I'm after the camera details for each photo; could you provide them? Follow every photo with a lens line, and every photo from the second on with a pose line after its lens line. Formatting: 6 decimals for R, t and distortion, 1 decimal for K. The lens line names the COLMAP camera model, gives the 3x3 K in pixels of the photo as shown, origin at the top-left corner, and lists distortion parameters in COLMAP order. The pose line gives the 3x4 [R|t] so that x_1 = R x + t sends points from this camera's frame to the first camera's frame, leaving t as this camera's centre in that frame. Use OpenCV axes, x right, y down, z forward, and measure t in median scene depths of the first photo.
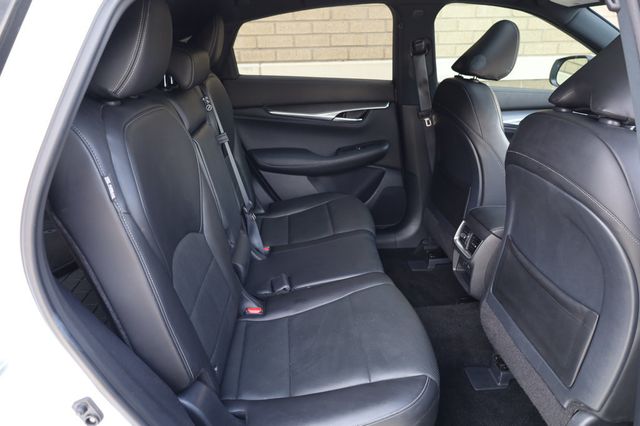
lens RADIAL K [[460.2, 0, 333.9], [0, 460.2, 212.5], [0, 0, 1]] dist [-0.006443, -0.000793]
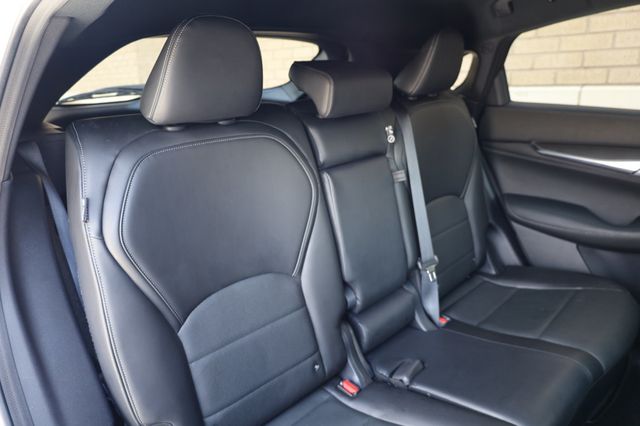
lens RADIAL K [[460.2, 0, 333.9], [0, 460.2, 212.5], [0, 0, 1]] dist [-0.006443, -0.000793]
pose [[0.646289, 0.221062, -0.730371, 0.218852], [-0.244494, 0.966650, 0.076230, -0.093546], [0.722865, 0.129305, 0.678783, 0.248787]]
